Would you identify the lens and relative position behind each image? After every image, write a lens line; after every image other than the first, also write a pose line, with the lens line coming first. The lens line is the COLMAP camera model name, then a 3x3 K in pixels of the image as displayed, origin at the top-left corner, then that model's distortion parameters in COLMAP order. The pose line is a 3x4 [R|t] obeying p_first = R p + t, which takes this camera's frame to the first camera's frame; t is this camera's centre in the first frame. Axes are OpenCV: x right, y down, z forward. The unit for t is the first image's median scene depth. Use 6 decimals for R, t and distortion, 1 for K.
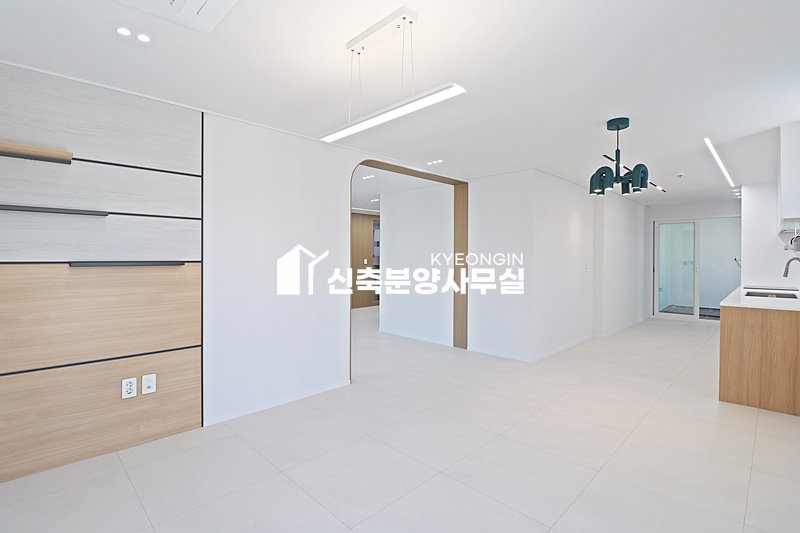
lens RADIAL K [[382.5, 0, 400.0], [0, 382.5, 266.5], [0, 0, 1]] dist [-0.001036, -0.008969]
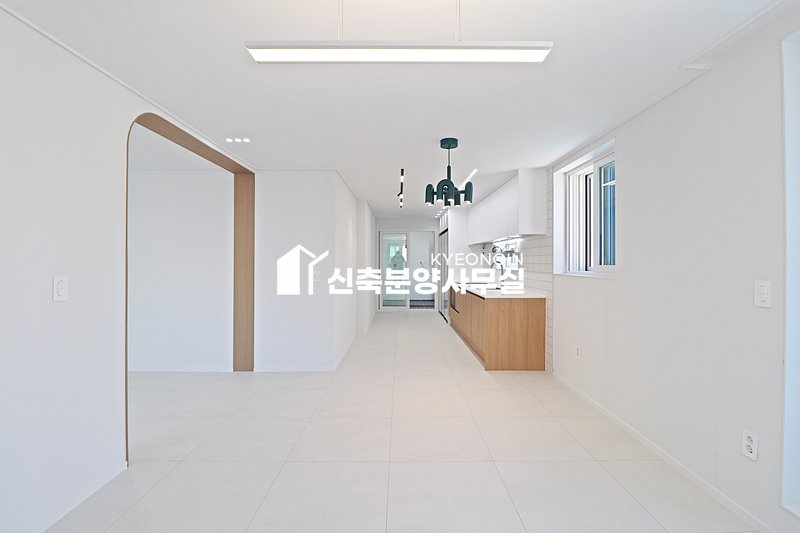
lens RADIAL K [[370.7, 0, 402.8], [0, 370.7, 258.8], [0, 0, 1]] dist [0.000319, -0.014658]
pose [[0.701159, 0.004250, 0.712992, -0.192692], [0.016505, 0.999618, -0.022190, -0.006213], [-0.712814, 0.027327, 0.700821, 0.211524]]
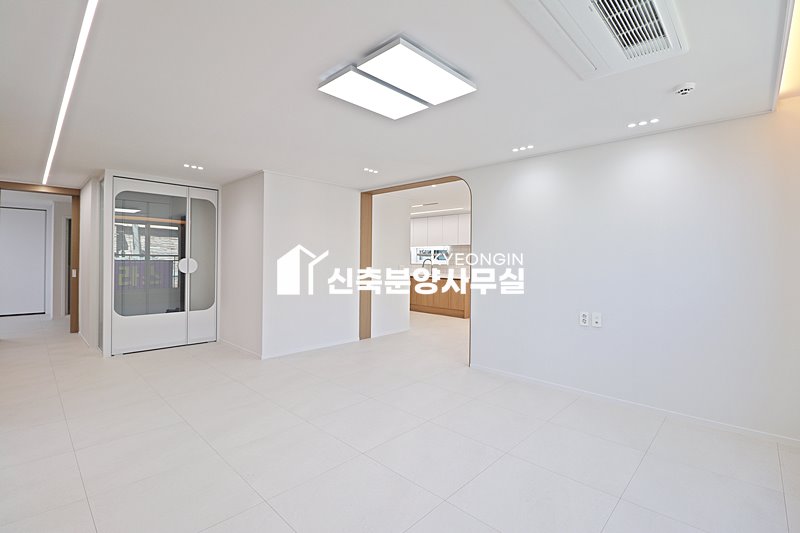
lens RADIAL K [[370.7, 0, 402.8], [0, 370.7, 258.8], [0, 0, 1]] dist [0.000319, -0.014658]
pose [[-0.030344, -0.000227, 0.999540, -1.042483], [0.015465, 0.999880, 0.000697, -0.023088], [-0.999420, 0.015479, -0.030336, 1.026224]]
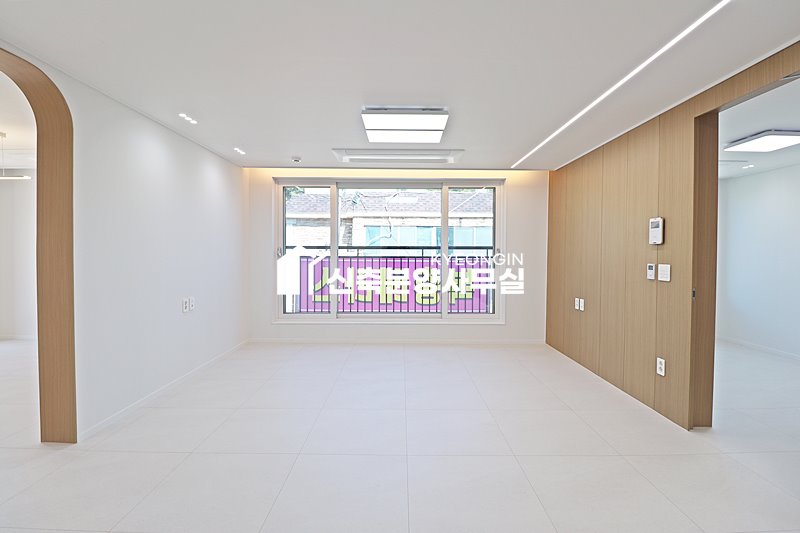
lens RADIAL K [[370.7, 0, 402.8], [0, 370.7, 258.8], [0, 0, 1]] dist [0.000319, -0.014658]
pose [[-0.697563, 0.004759, -0.716508, -0.090058], [-0.025442, 0.999183, 0.031406, -0.028176], [0.716072, 0.040136, -0.696872, 1.486059]]
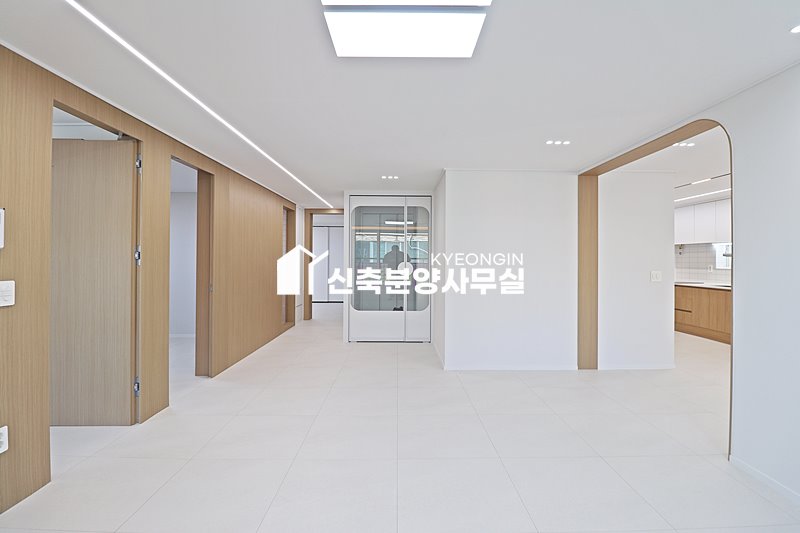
lens RADIAL K [[370.7, 0, 402.8], [0, 370.7, 258.8], [0, 0, 1]] dist [0.000319, -0.014658]
pose [[0.695594, 0.003999, 0.718424, -0.794018], [0.013600, 0.999732, -0.018733, -0.021950], [-0.718307, 0.022801, 0.695353, 0.805190]]
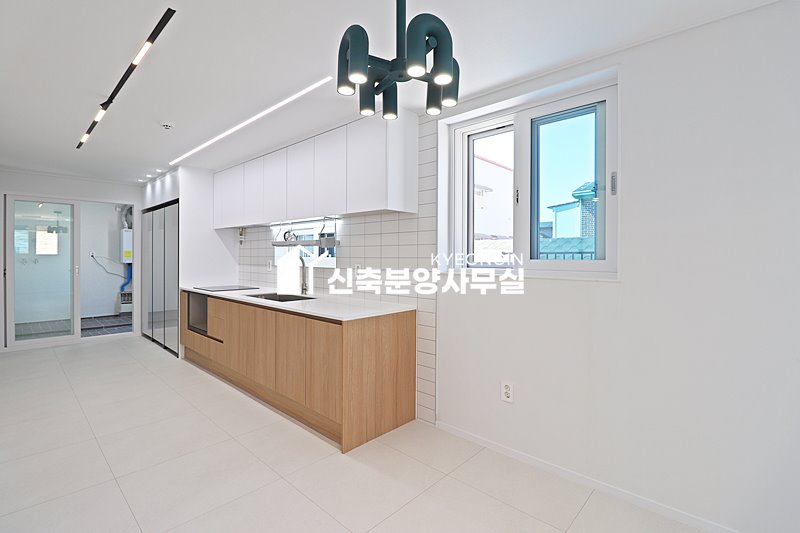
lens RADIAL K [[370.7, 0, 402.8], [0, 370.7, 258.8], [0, 0, 1]] dist [0.000319, -0.014658]
pose [[-0.038021, -0.009489, 0.999232, 0.099553], [0.020723, 0.999732, 0.010282, -0.013345], [-0.999062, 0.021098, -0.037814, 0.642175]]
